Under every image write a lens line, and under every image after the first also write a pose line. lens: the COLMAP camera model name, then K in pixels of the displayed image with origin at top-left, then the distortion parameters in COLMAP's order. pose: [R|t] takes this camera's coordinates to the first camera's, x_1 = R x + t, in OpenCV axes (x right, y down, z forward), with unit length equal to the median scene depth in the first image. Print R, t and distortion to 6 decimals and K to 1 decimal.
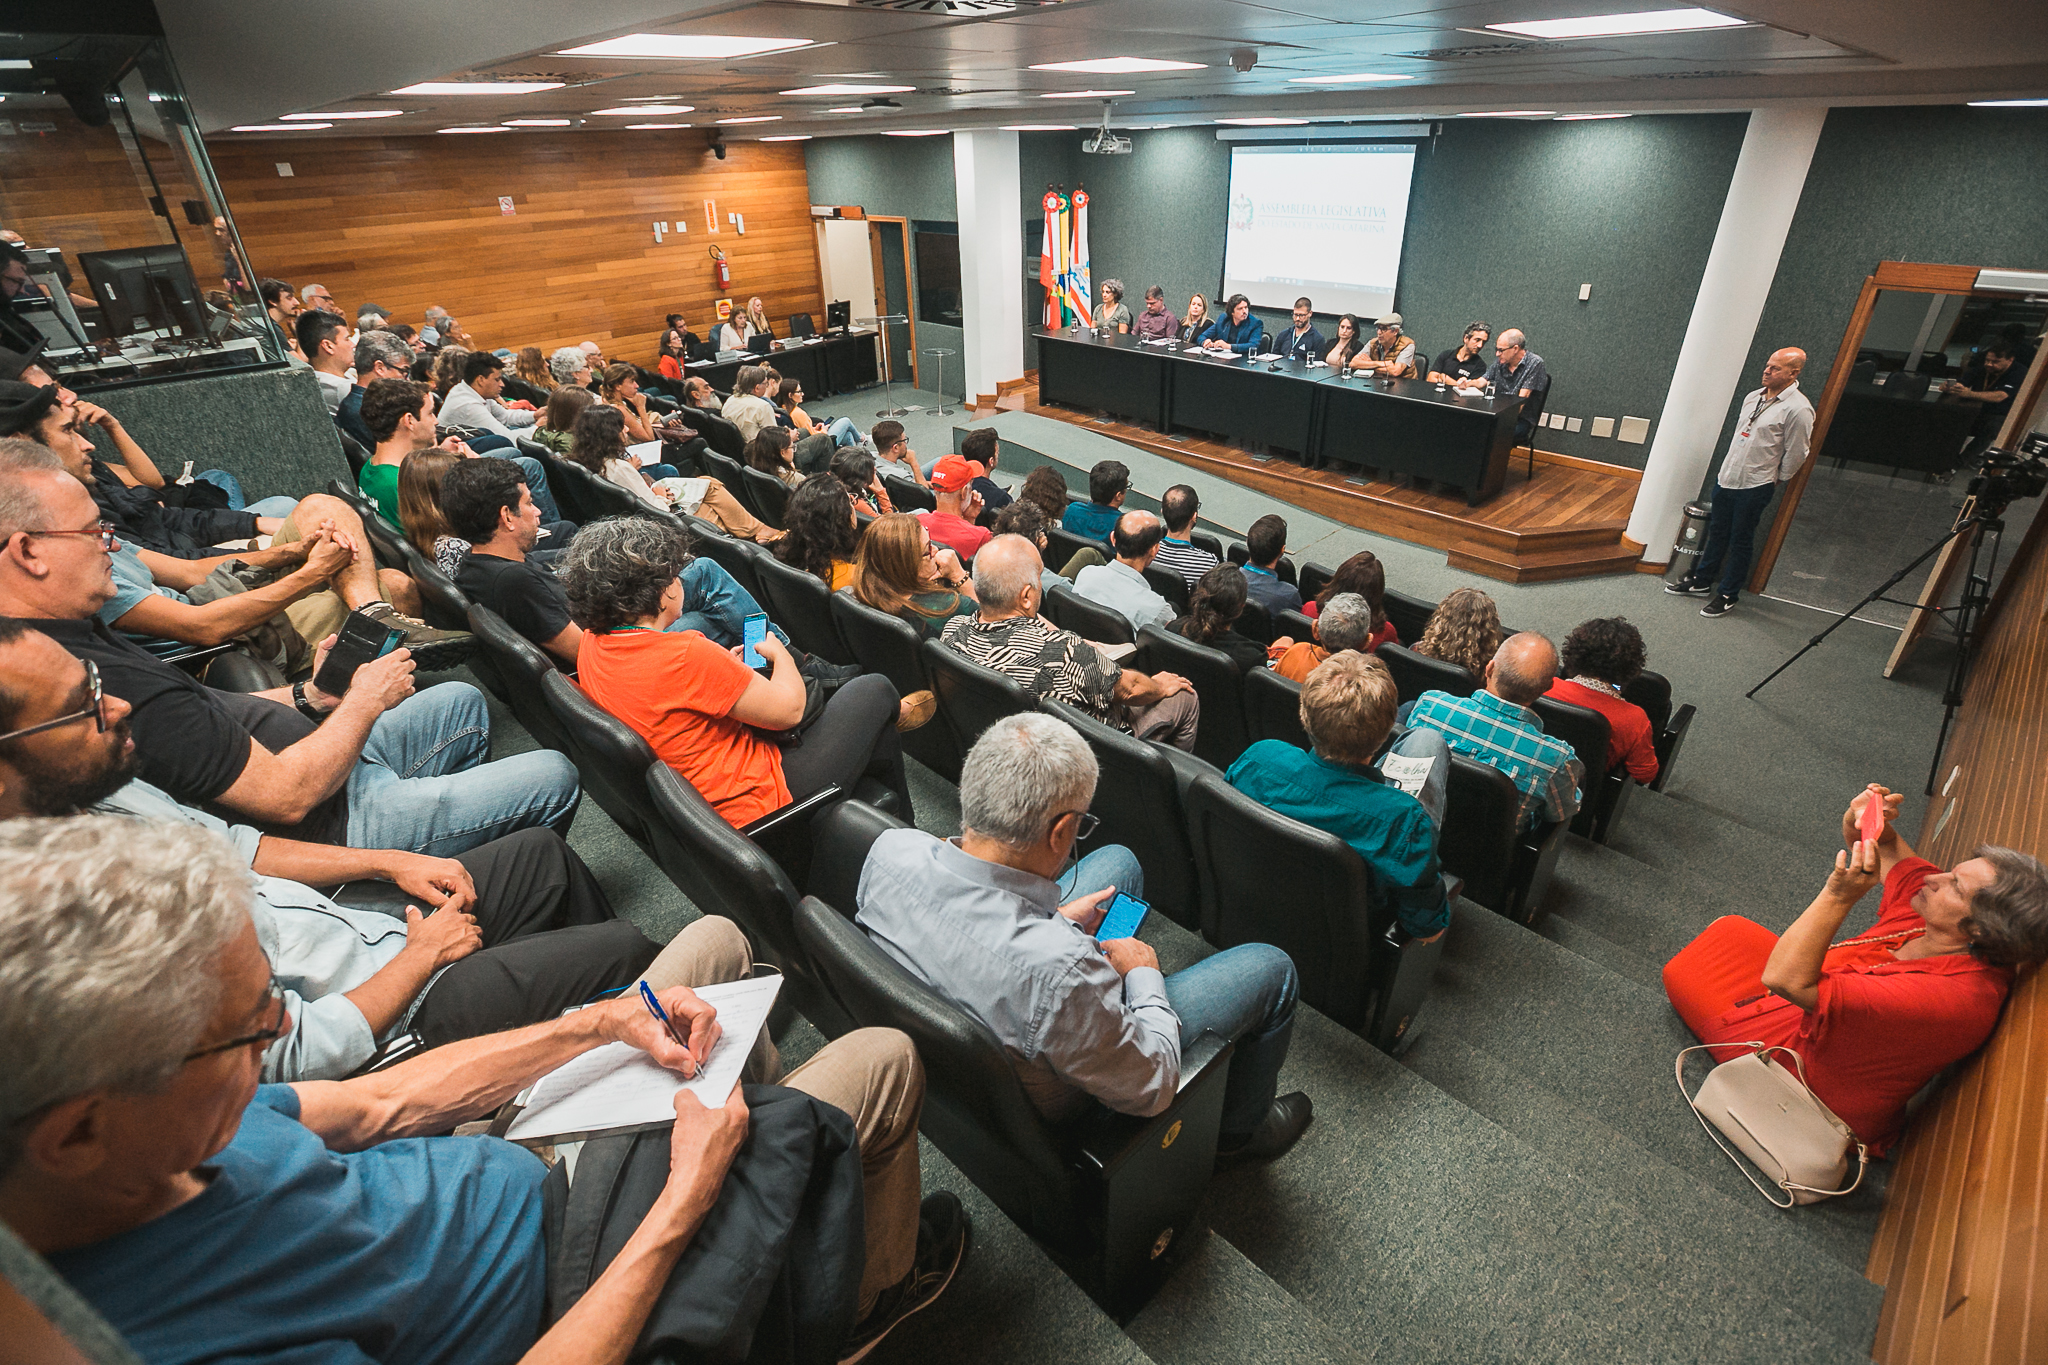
lens RADIAL K [[954.5, 0, 1024.0], [0, 954.5, 682.5], [0, 0, 1]] dist [-0.043975, 0.012367]
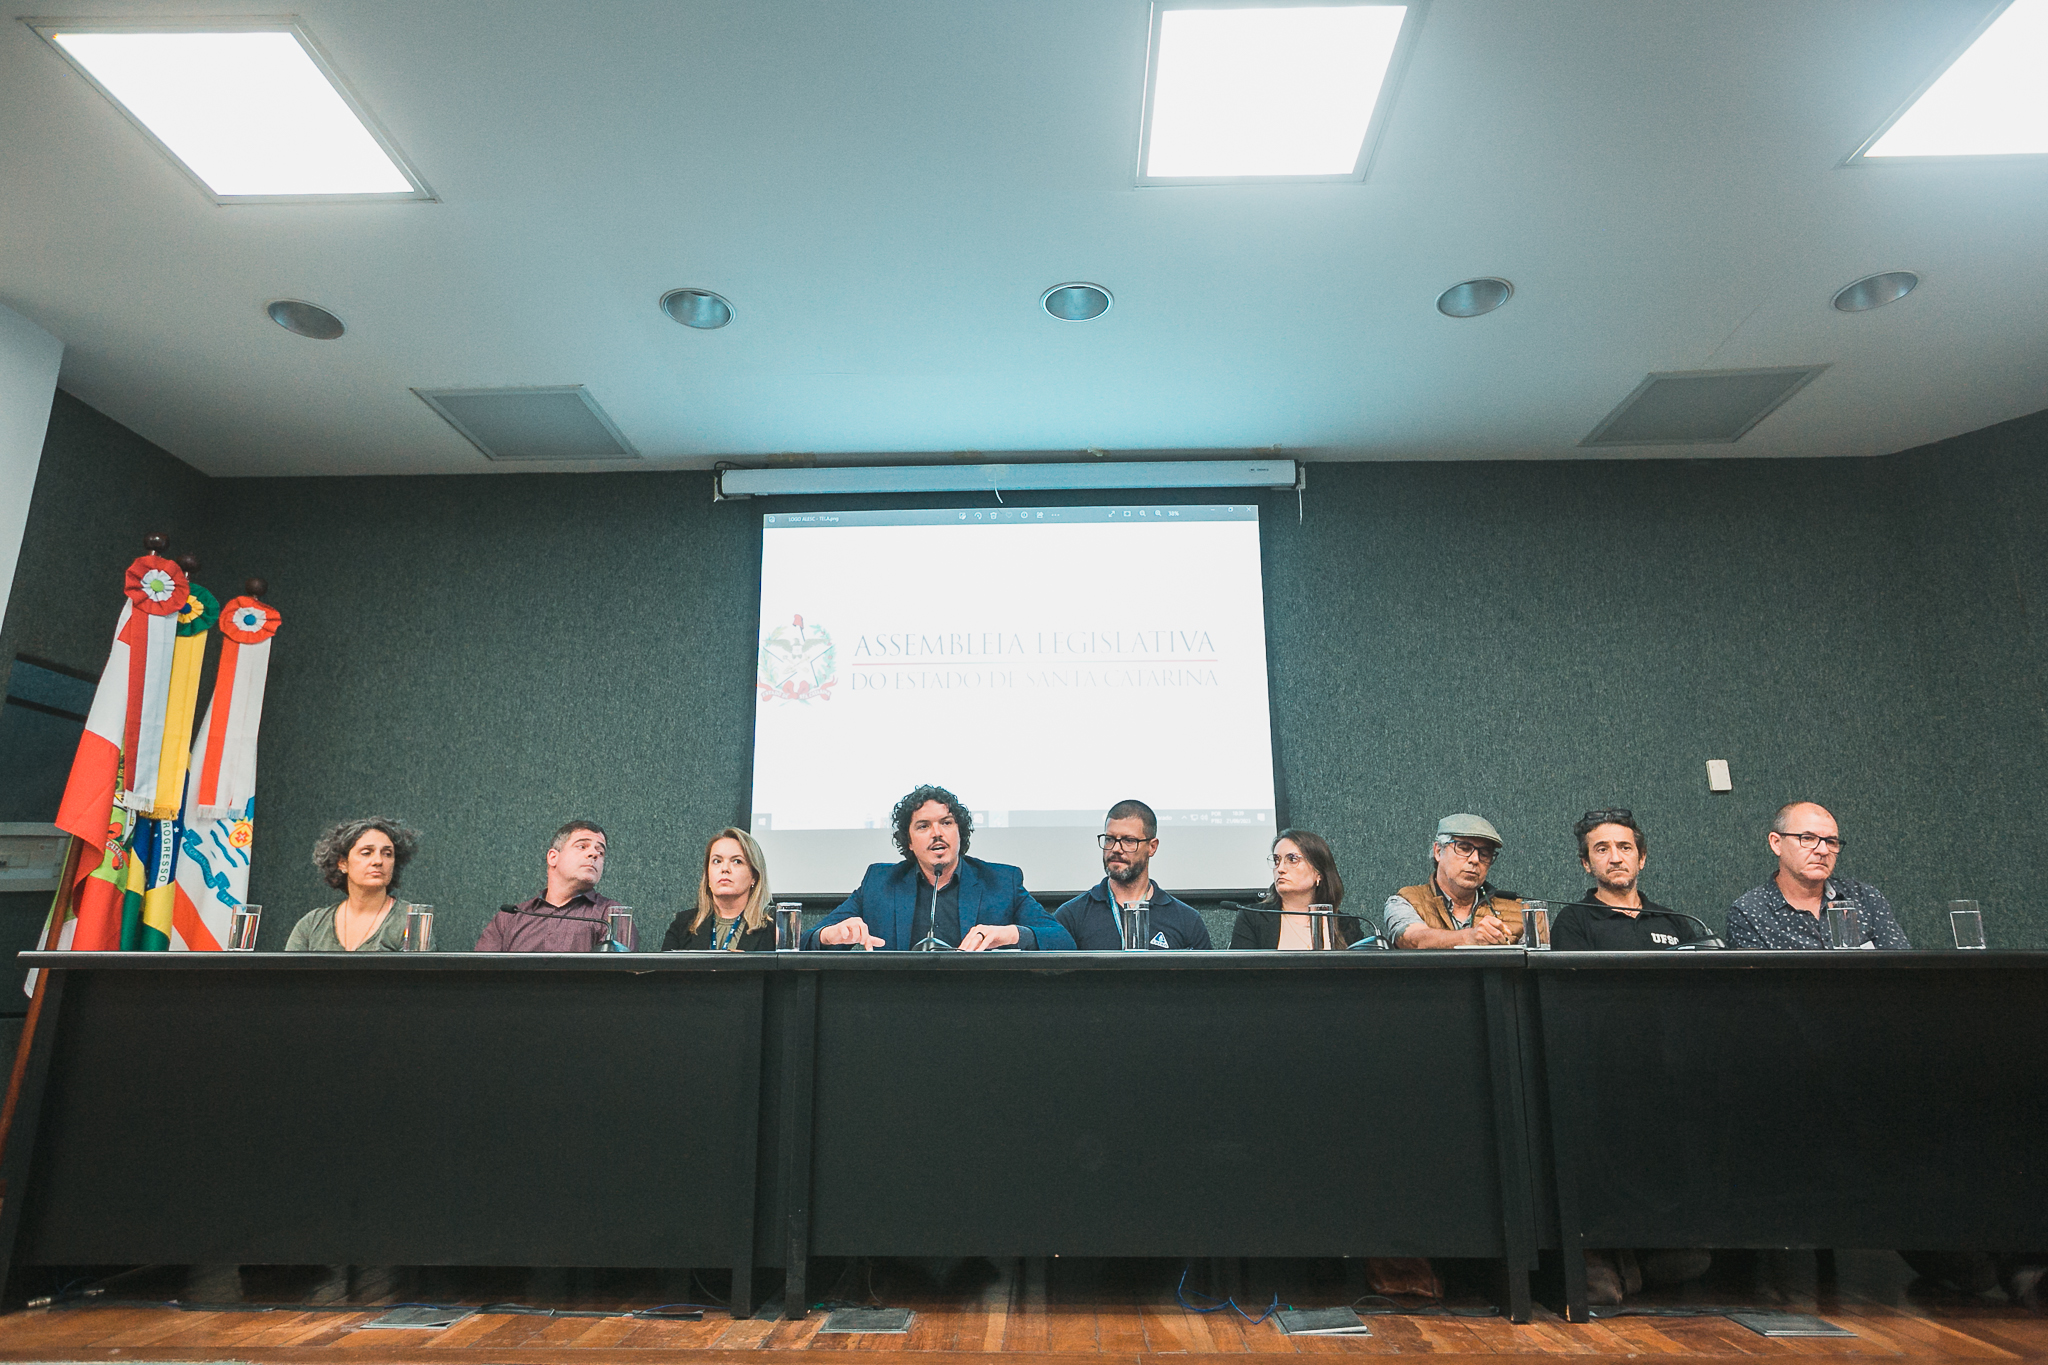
lens RADIAL K [[1193.3, 0, 1024.0], [0, 1193.3, 682.5], [0, 0, 1]] dist [-0.026041, 0.000368]
pose [[0.721378, 0.195064, 0.664503, -0.015581], [0.333282, 0.743314, -0.580006, -0.195488], [-0.607073, 0.639871, 0.471199, 0.751778]]
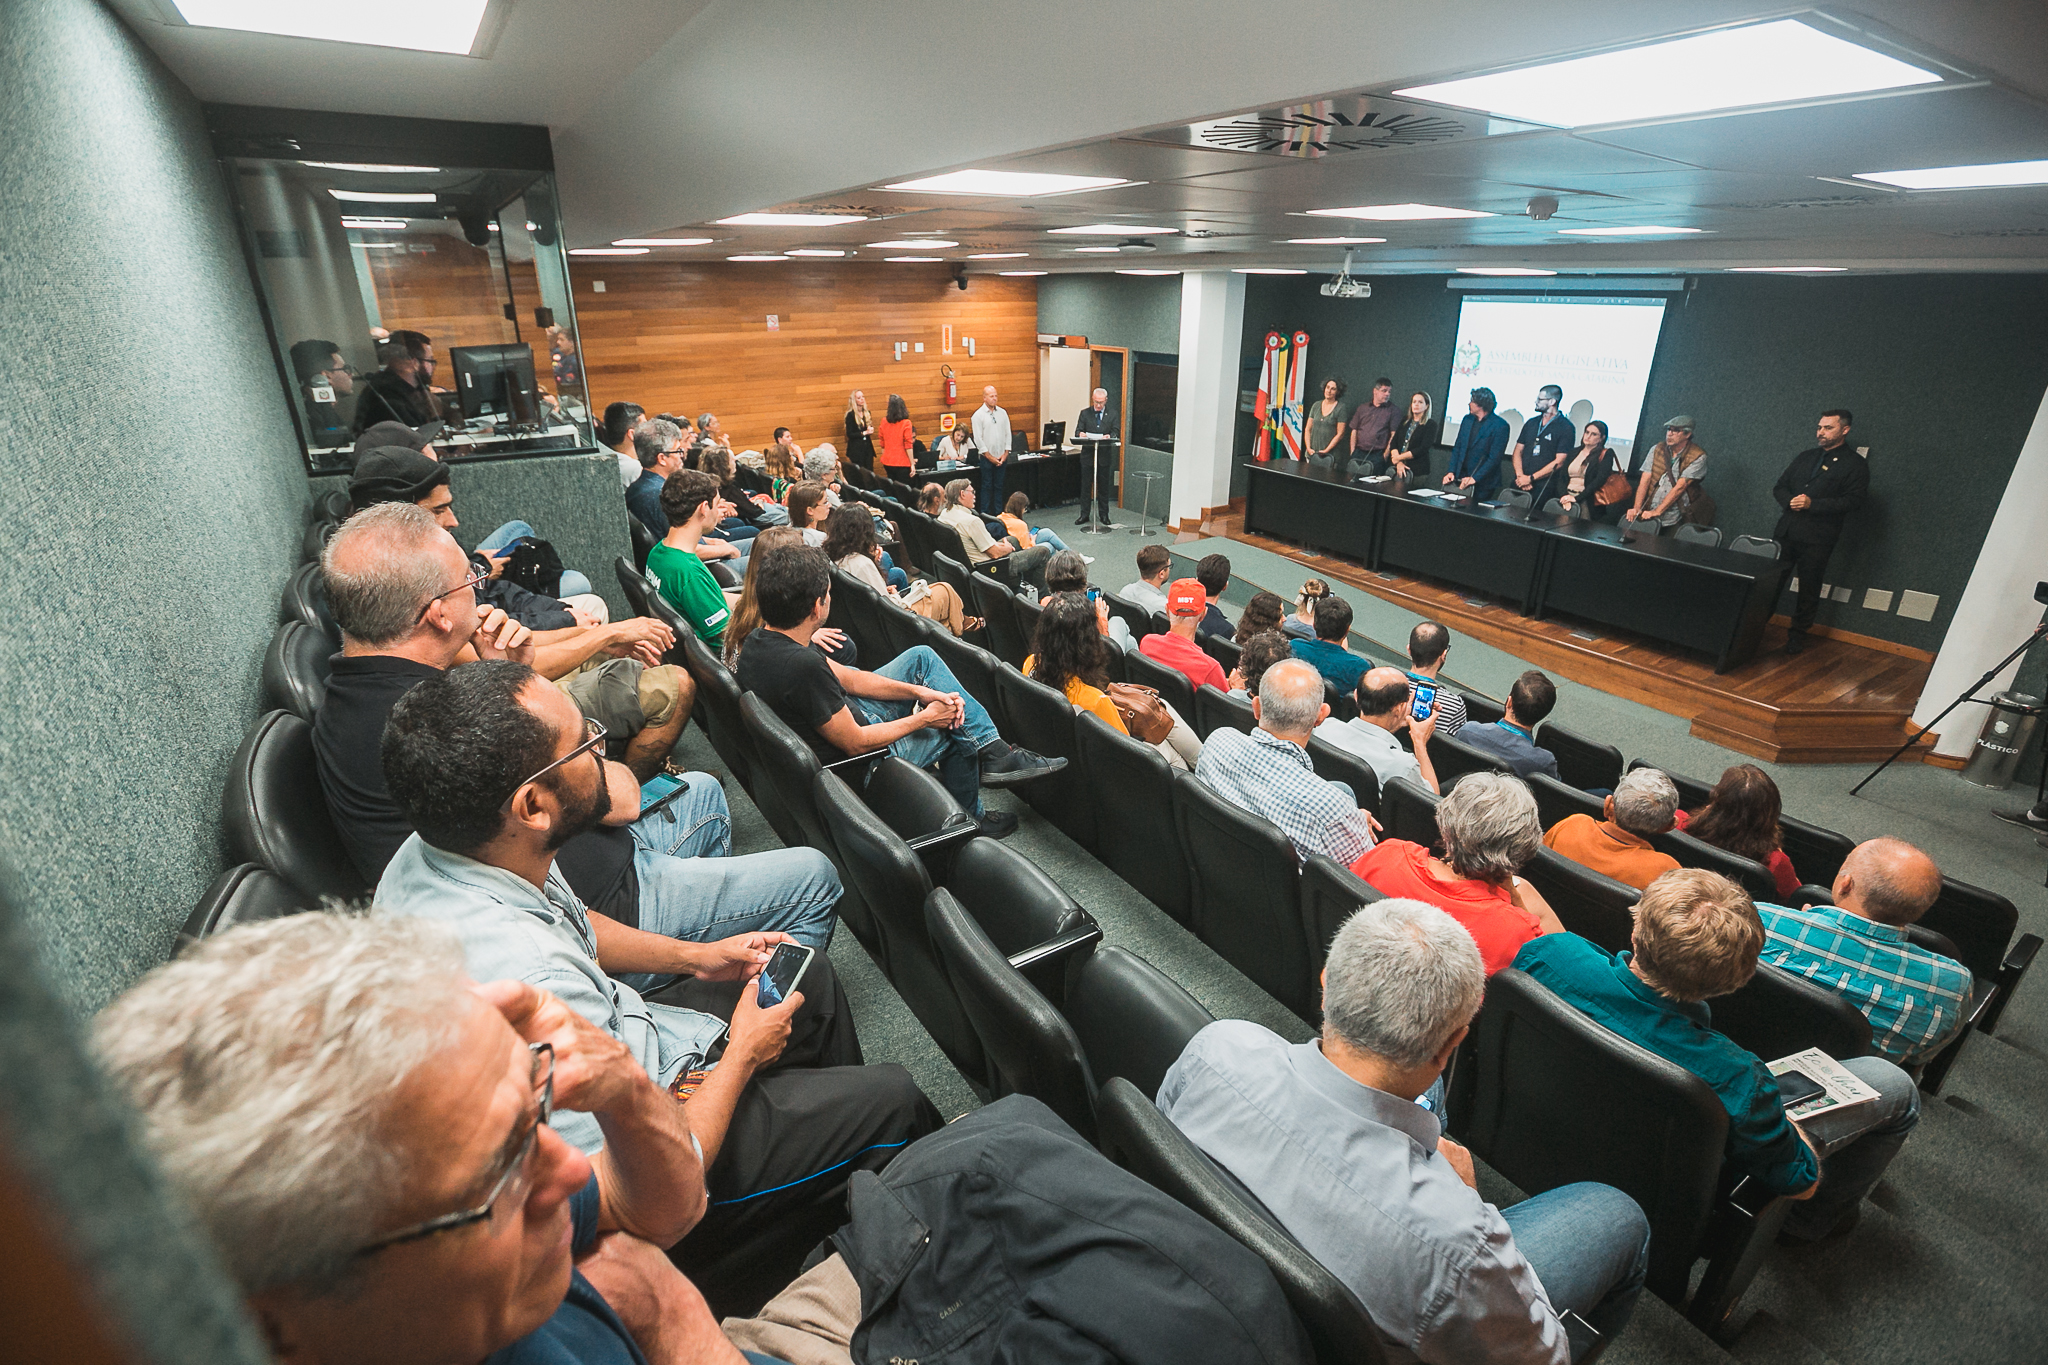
lens RADIAL K [[945.0, 0, 1024.0], [0, 945.0, 682.5], [0, 0, 1]] dist [-0.071878, 0.042661]
pose [[0.979773, 0.098022, -0.174462, -0.024437], [-0.117435, 0.987551, -0.104652, -0.004638], [0.162032, 0.123023, 0.979087, 0.011551]]
